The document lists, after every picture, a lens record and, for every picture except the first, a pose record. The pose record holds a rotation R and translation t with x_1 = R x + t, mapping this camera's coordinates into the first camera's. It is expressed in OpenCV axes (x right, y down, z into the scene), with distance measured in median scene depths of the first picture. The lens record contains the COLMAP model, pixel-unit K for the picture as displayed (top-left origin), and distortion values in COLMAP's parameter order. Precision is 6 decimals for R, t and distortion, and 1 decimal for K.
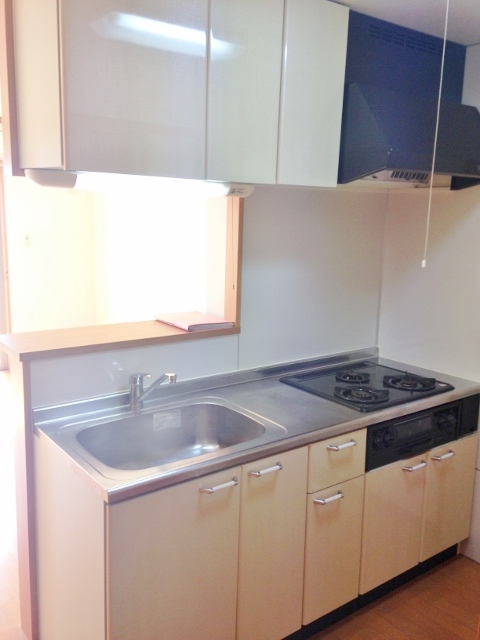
lens RADIAL K [[590.5, 0, 237.6], [0, 590.5, 315.8], [0, 0, 1]] dist [0.074545, 0.000000]
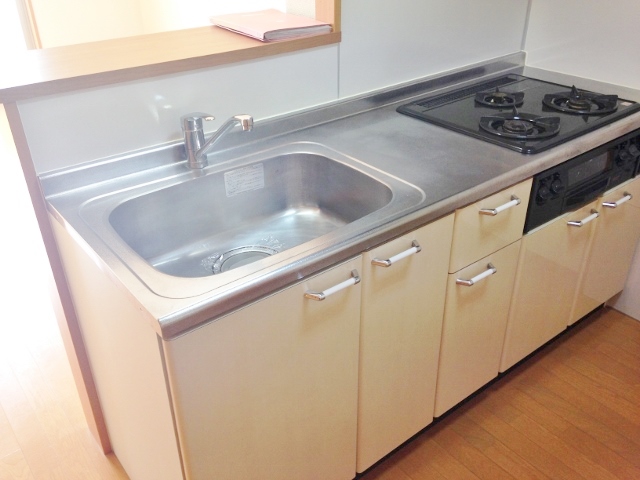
lens RADIAL K [[590.5, 0, 323.5], [0, 590.5, 243.9], [0, 0, 1]] dist [0.074545, 0.000000]
pose [[0.998938, -0.045214, 0.008820, -0.035064], [0.039232, 0.935348, 0.351547, 0.006059], [-0.024145, -0.350828, 0.936129, 0.311590]]
